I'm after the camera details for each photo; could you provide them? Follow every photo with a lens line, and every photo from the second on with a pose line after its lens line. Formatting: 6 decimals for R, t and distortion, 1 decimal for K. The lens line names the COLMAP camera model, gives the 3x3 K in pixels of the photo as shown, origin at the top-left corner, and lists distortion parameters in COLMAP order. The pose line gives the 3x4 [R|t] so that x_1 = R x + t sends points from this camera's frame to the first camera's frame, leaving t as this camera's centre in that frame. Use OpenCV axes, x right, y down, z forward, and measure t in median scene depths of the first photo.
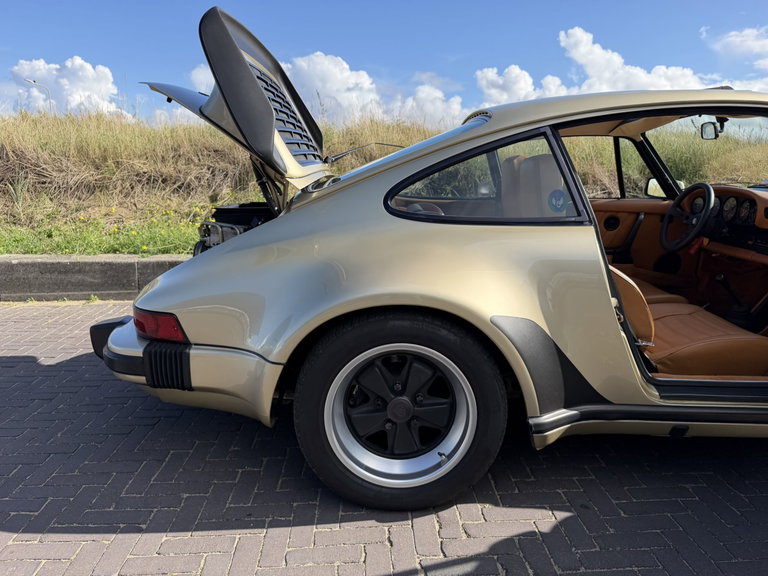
lens RADIAL K [[539.6, 0, 386.0], [0, 539.6, 288.1], [0, 0, 1]] dist [0.012291, -0.022822]
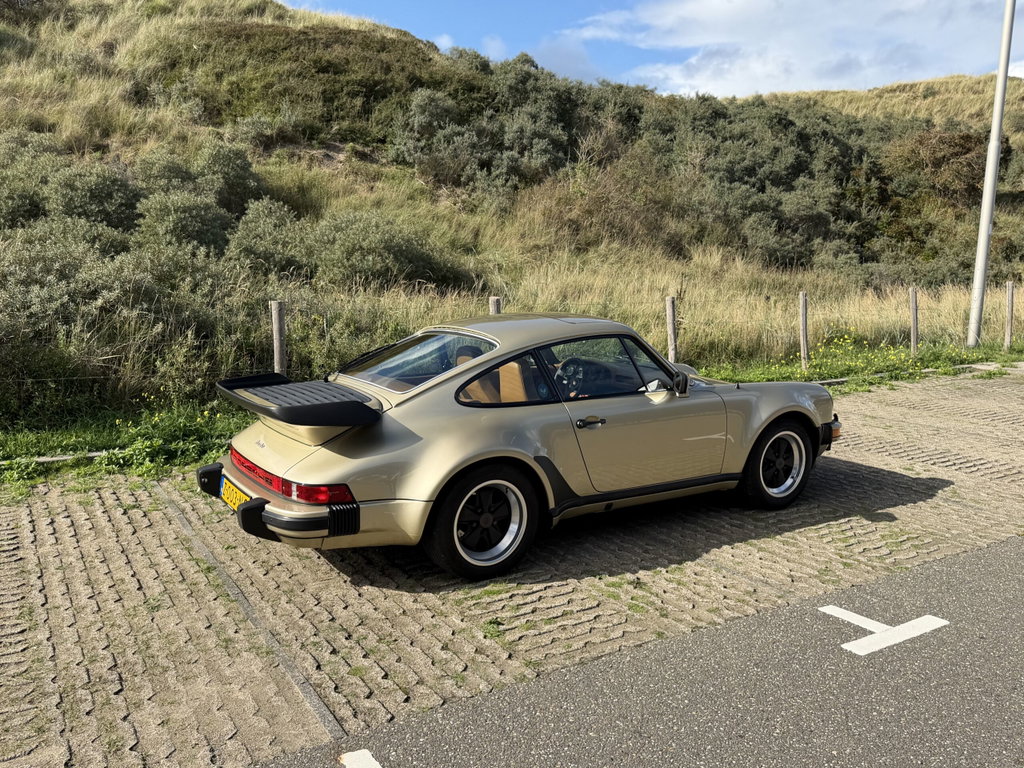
lens RADIAL K [[829.4, 0, 514.2], [0, 829.4, 392.4], [0, 0, 1]] dist [0.072979, -0.117233]
pose [[0.824184, -0.082000, 0.560354, -0.503204], [0.110148, 0.993777, -0.016583, -0.044775], [-0.555507, 0.075389, 0.828087, -0.471908]]
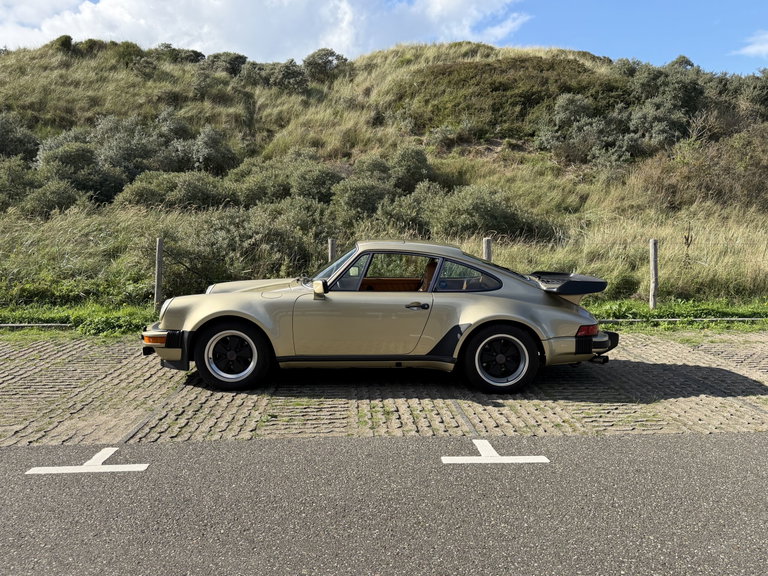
lens RADIAL K [[622.1, 0, 381.6], [0, 622.1, 290.3], [0, 0, 1]] dist [0.072979, -0.117233]
pose [[0.994315, -0.013964, 0.105555, 0.015636], [0.025356, 0.993896, -0.107369, 0.080141], [-0.103411, 0.109435, 0.988600, -0.828453]]
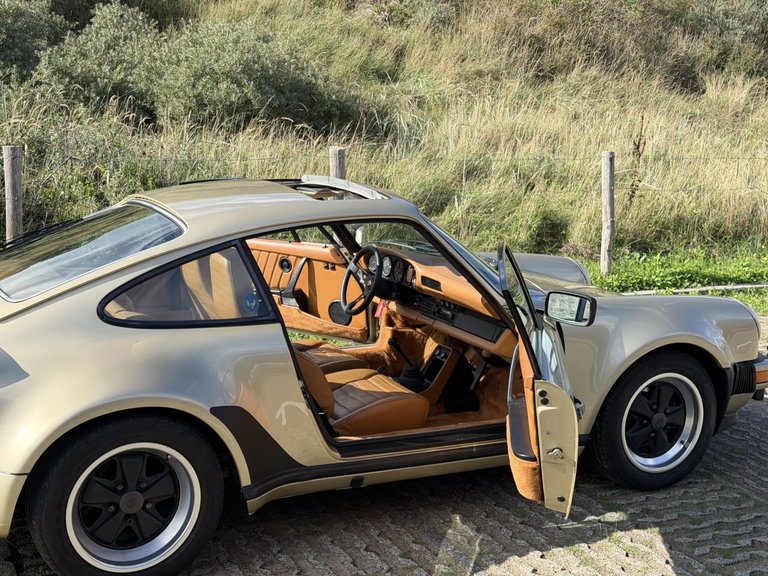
lens RADIAL K [[1073.7, 0, 385.4], [0, 1073.7, 288.1], [0, 0, 1]] dist [0.110325, 0.000000]
pose [[0.884954, -0.062942, 0.461405, -0.194038], [0.070852, 0.997487, 0.000179, -0.066044], [-0.460257, 0.032534, 0.887189, -0.469990]]
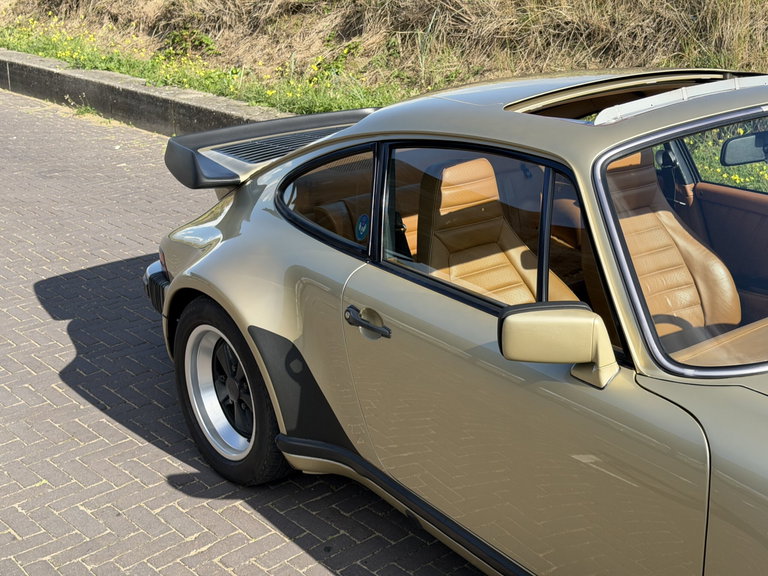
lens RADIAL K [[1073.7, 0, 379.8], [0, 1073.7, 288.7], [0, 0, 1]] dist [0.110325, 0.000000]
pose [[0.597410, 0.251281, -0.761550, 0.662535], [-0.147673, 0.967871, 0.203515, -0.165216], [0.788222, -0.009122, 0.615324, -0.031271]]
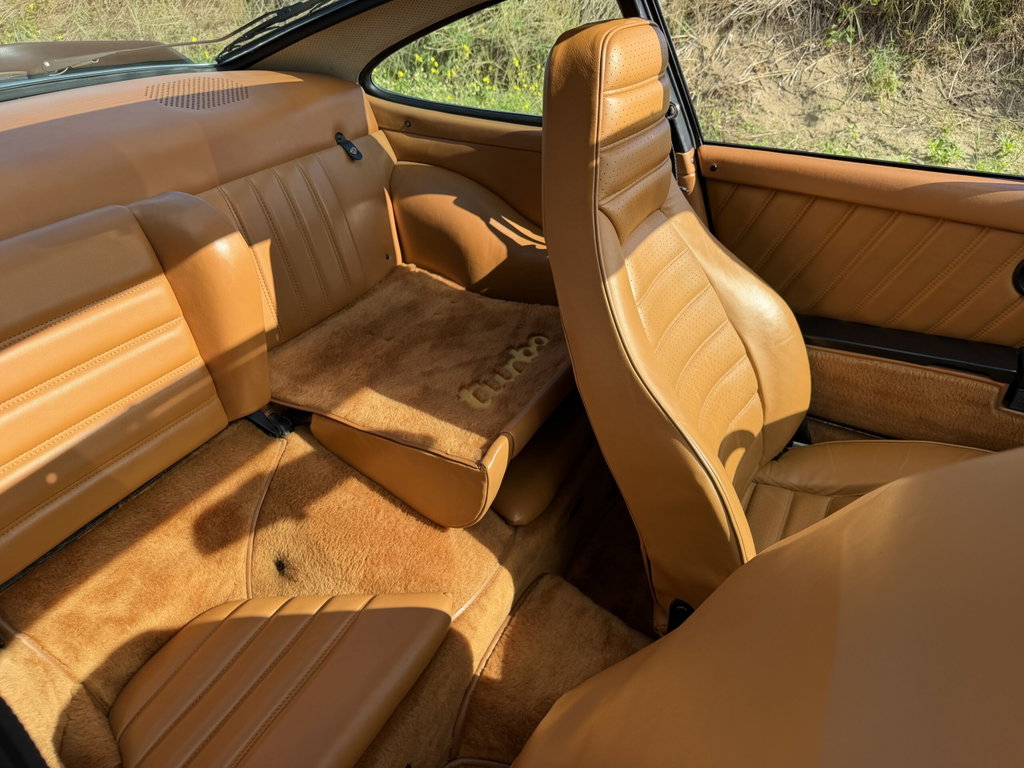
lens RADIAL K [[719.4, 0, 510.5], [0, 719.4, 387.1], [0, 0, 1]] dist [0.012291, -0.022822]
pose [[0.890485, 0.249558, -0.380469, 0.219642], [-0.099413, 0.922680, 0.372530, -0.121754], [0.444019, -0.293909, 0.846443, 0.363578]]
